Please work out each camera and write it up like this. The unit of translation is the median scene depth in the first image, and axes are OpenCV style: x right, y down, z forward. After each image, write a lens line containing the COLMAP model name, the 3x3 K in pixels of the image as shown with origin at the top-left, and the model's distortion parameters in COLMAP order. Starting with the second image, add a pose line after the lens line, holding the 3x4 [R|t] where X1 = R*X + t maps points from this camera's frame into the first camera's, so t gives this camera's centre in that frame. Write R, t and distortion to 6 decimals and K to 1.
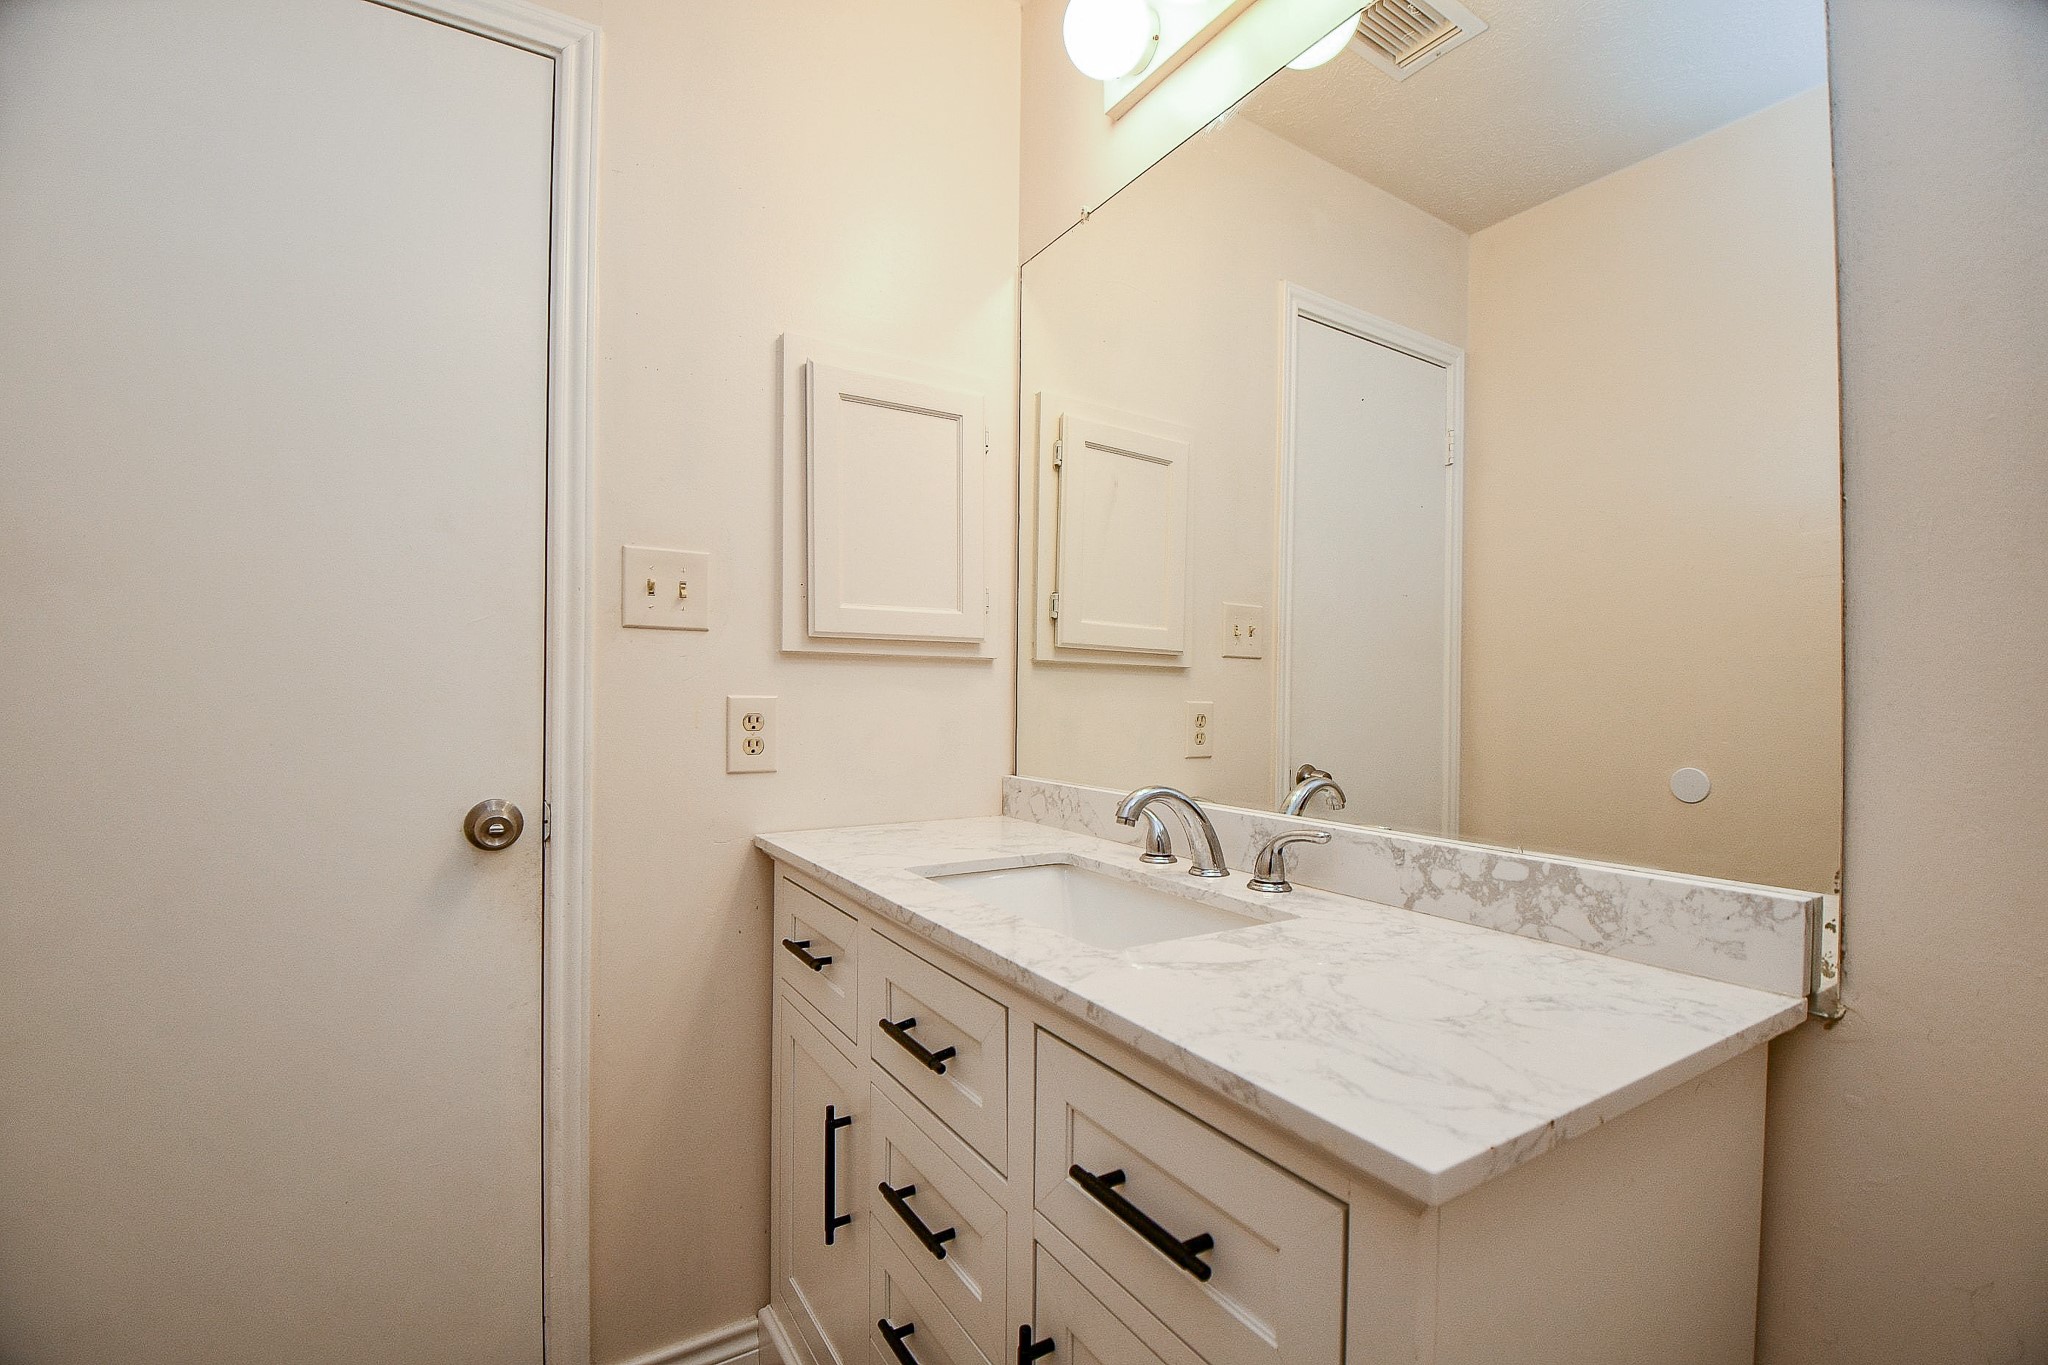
lens RADIAL K [[858.0, 0, 958.5], [0, 858.0, 710.7], [0, 0, 1]] dist [0.087636, -0.000062]
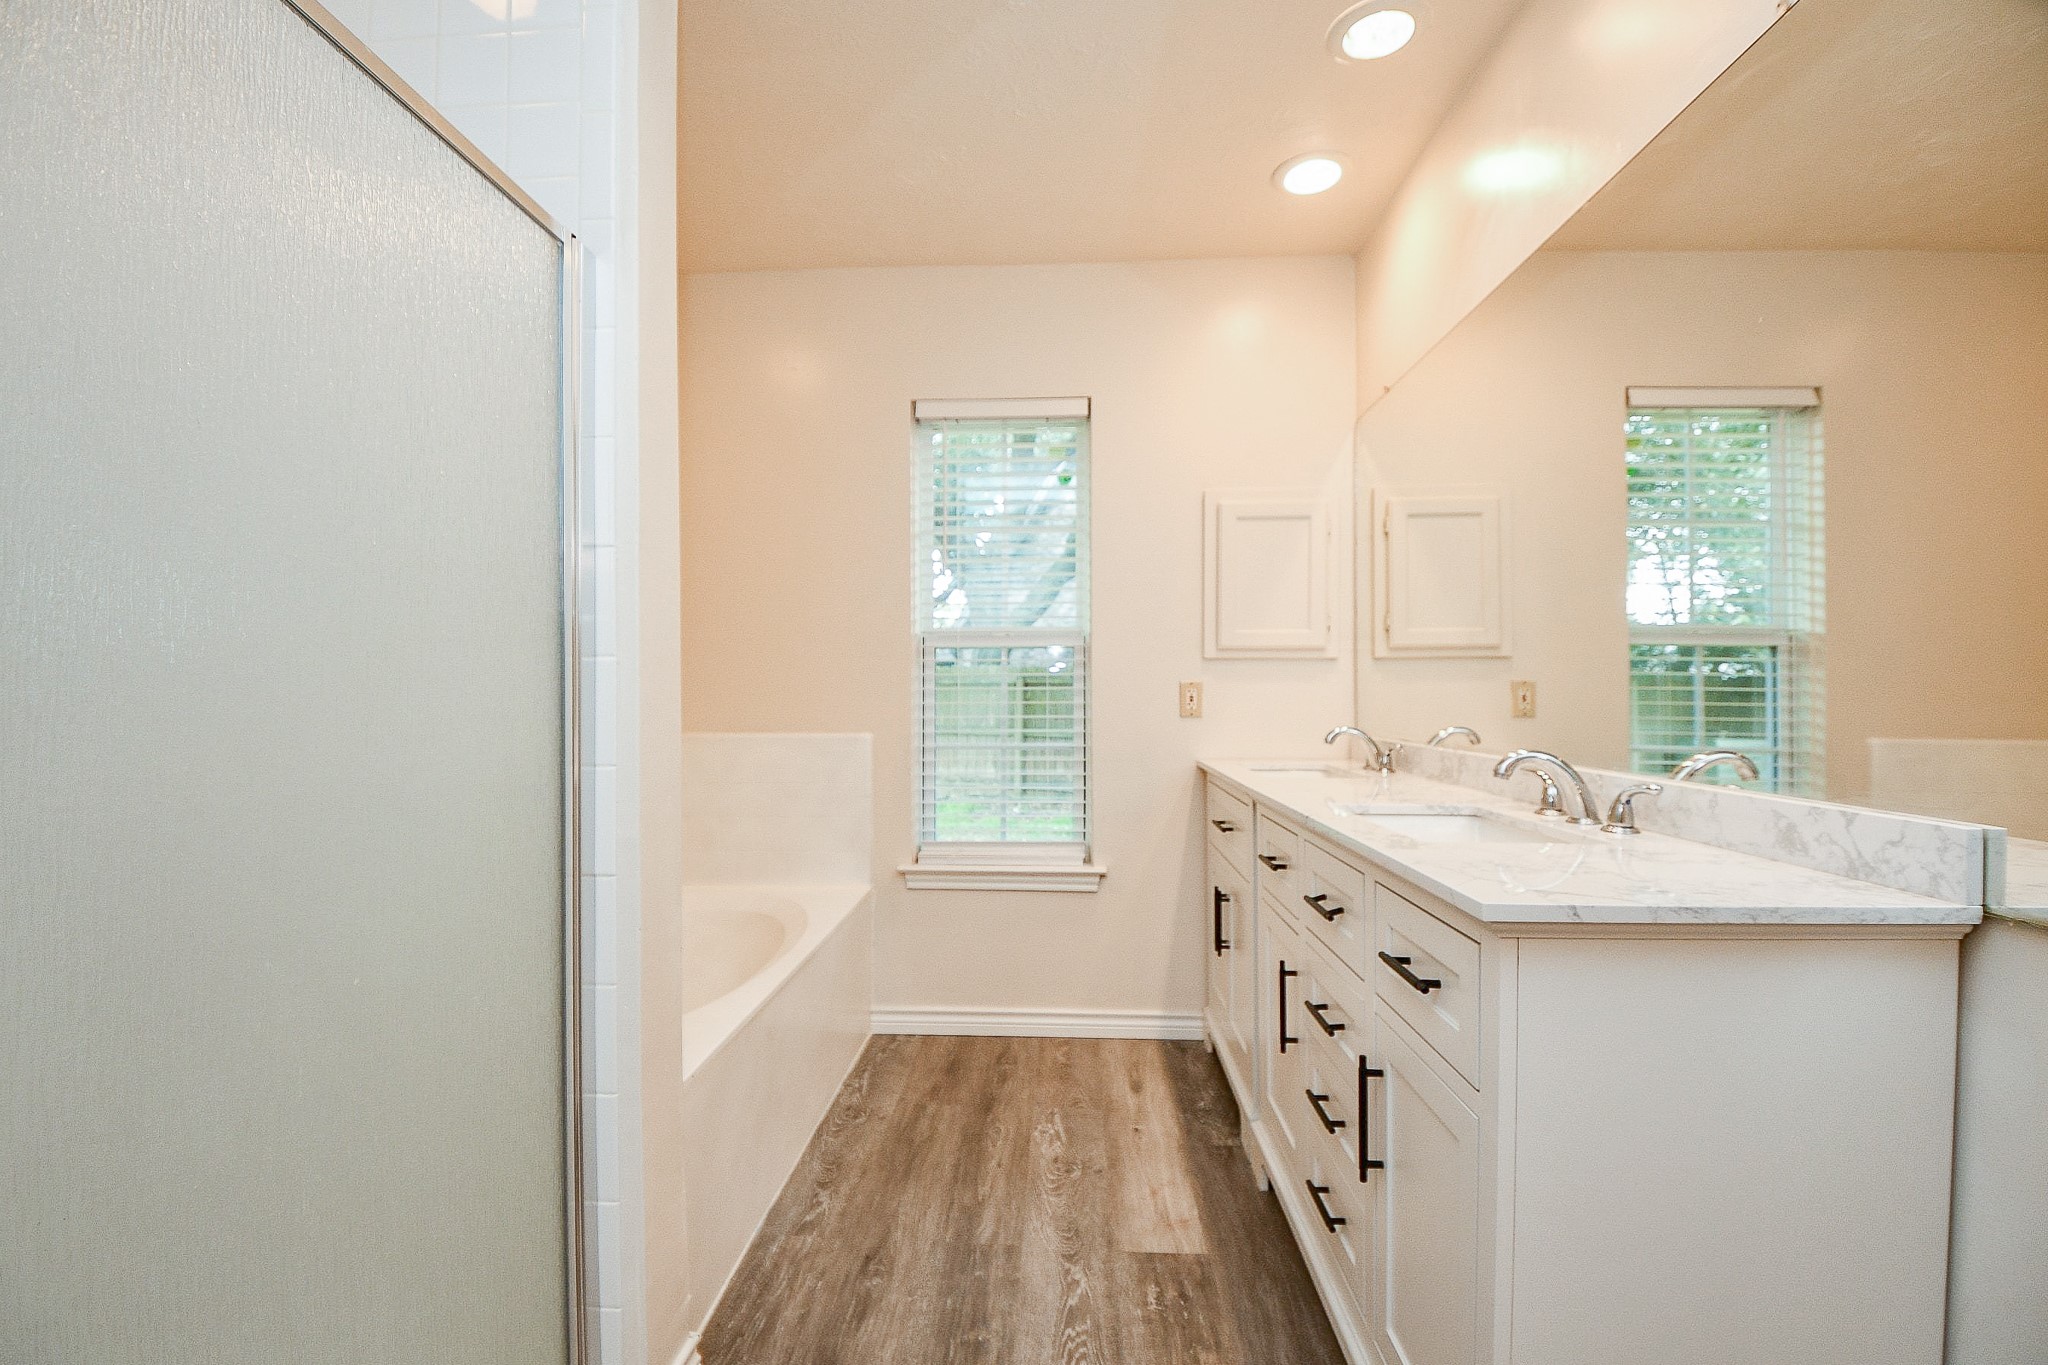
lens RADIAL K [[940.0, 0, 1049.4], [0, 940.0, 691.1], [0, 0, 1]] dist [-0.000964, -0.008620]
pose [[0.852328, -0.009870, -0.522915, 0.481048], [0.003398, 0.999905, -0.013335, 0.023826], [0.522997, 0.009589, 0.852281, -0.763563]]
